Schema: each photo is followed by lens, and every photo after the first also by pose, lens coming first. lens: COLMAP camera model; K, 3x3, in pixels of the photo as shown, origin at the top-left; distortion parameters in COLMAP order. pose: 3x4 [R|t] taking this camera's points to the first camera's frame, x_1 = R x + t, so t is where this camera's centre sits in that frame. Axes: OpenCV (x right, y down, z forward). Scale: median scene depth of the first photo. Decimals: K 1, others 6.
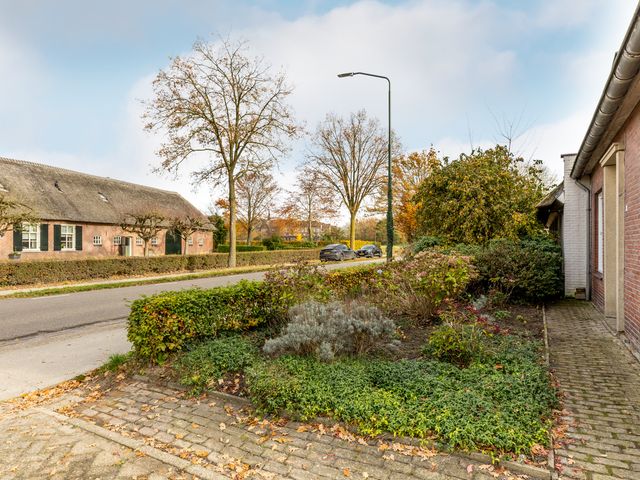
lens RADIAL K [[372.5, 0, 320.0], [0, 372.5, 240.0], [0, 0, 1]] dist [0.001989, 0.001077]
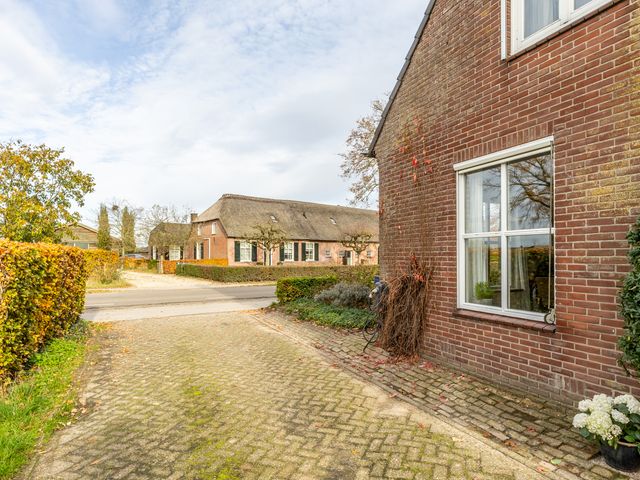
lens RADIAL K [[378.1, 0, 319.8], [0, 378.1, 256.5], [0, 0, 1]] dist [0.001519, 0.000870]
pose [[0.808422, -0.003204, -0.588595, 0.202290], [0.010697, 0.999900, 0.009250, -0.000820], [0.588506, -0.013774, 0.808375, -0.142935]]
